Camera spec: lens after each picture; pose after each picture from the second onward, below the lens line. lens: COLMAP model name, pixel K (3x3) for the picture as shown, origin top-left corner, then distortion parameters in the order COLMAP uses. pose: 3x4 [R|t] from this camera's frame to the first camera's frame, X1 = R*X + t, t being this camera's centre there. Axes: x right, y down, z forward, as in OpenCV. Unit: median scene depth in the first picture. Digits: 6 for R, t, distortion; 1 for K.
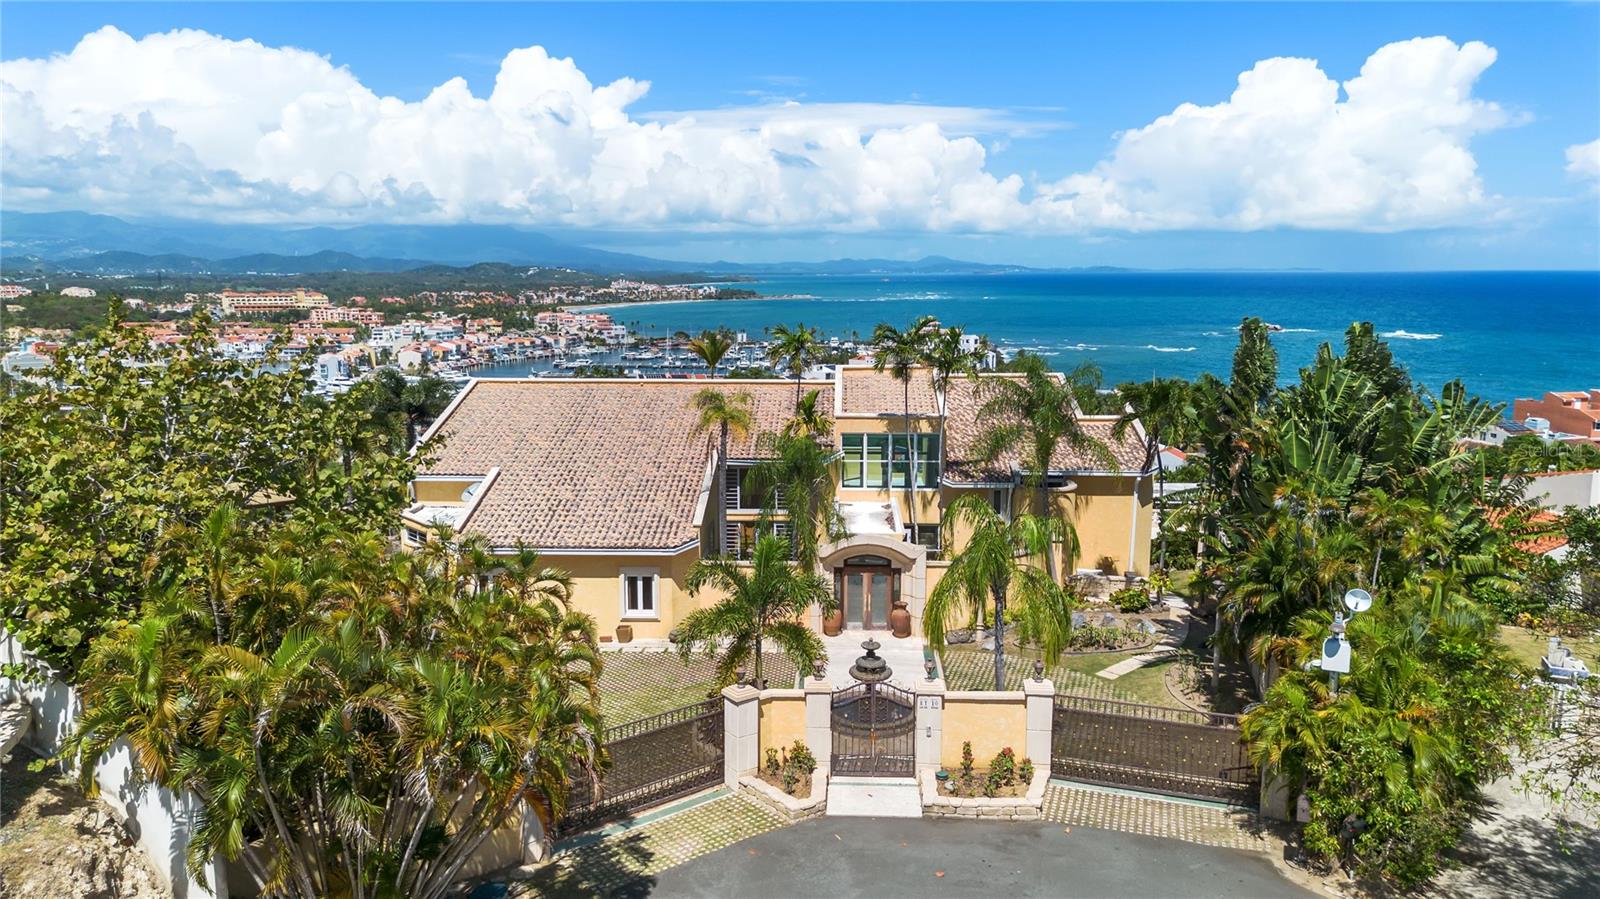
lens RADIAL K [[1146.6, 0, 800.0], [0, 1146.6, 449.5], [0, 0, 1]] dist [0.041538, -0.050923]
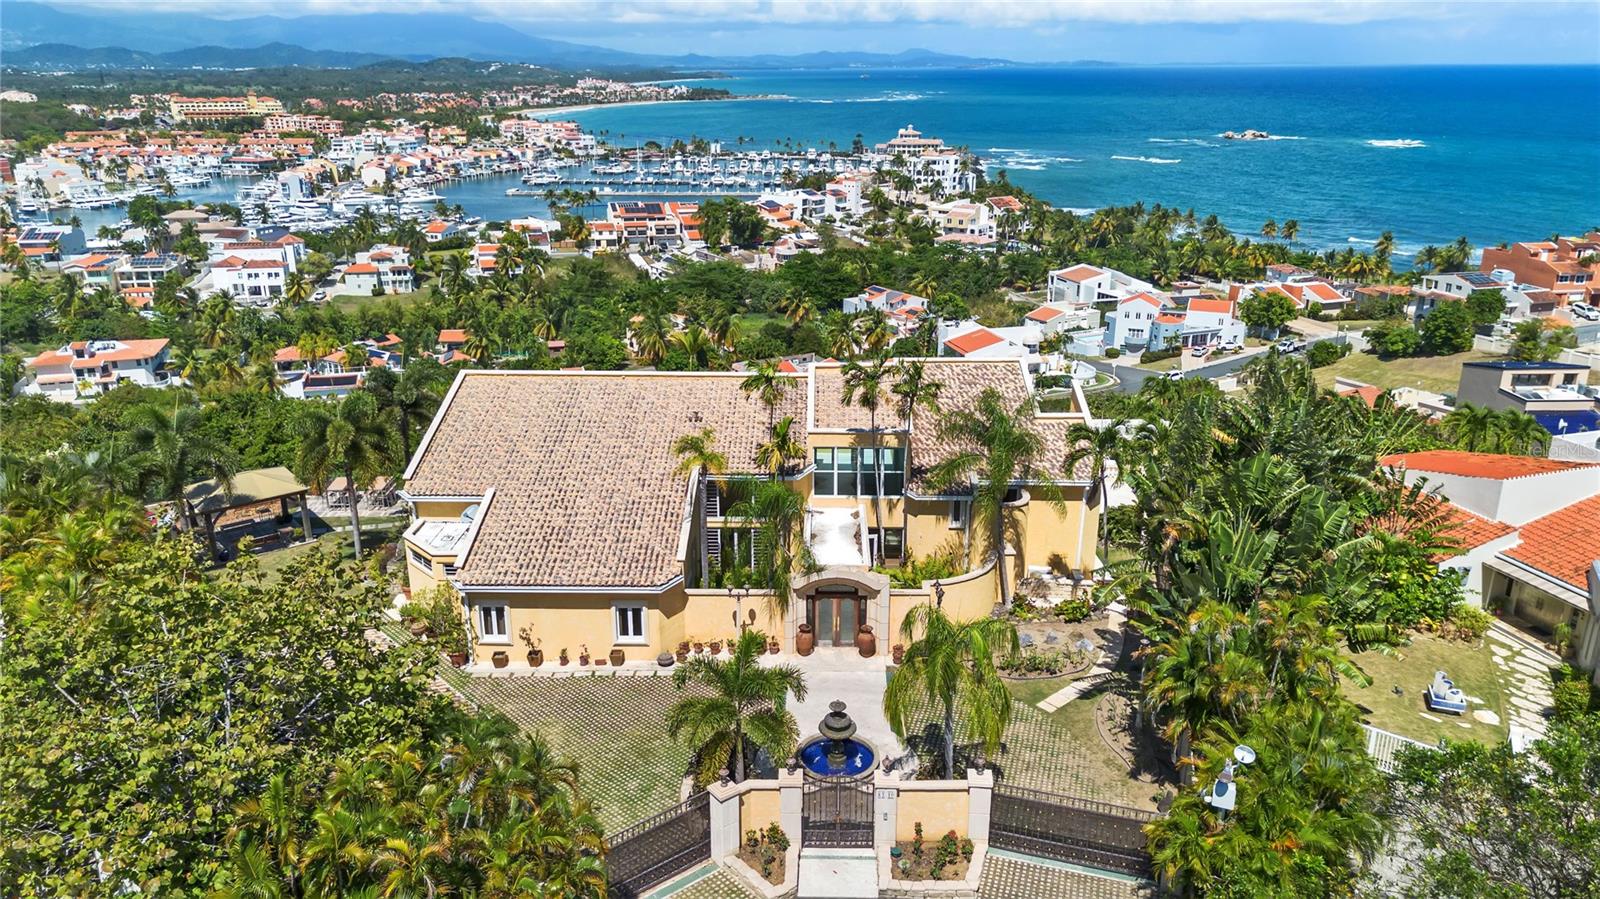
lens RADIAL K [[1146.6, 0, 800.0], [0, 1146.6, 449.5], [0, 0, 1]] dist [0.041538, -0.050923]
pose [[0.999786, -0.006605, 0.019594, 0.002642], [0.003213, 0.985720, 0.168364, -0.184950], [-0.020426, -0.168265, 0.985530, -0.051879]]
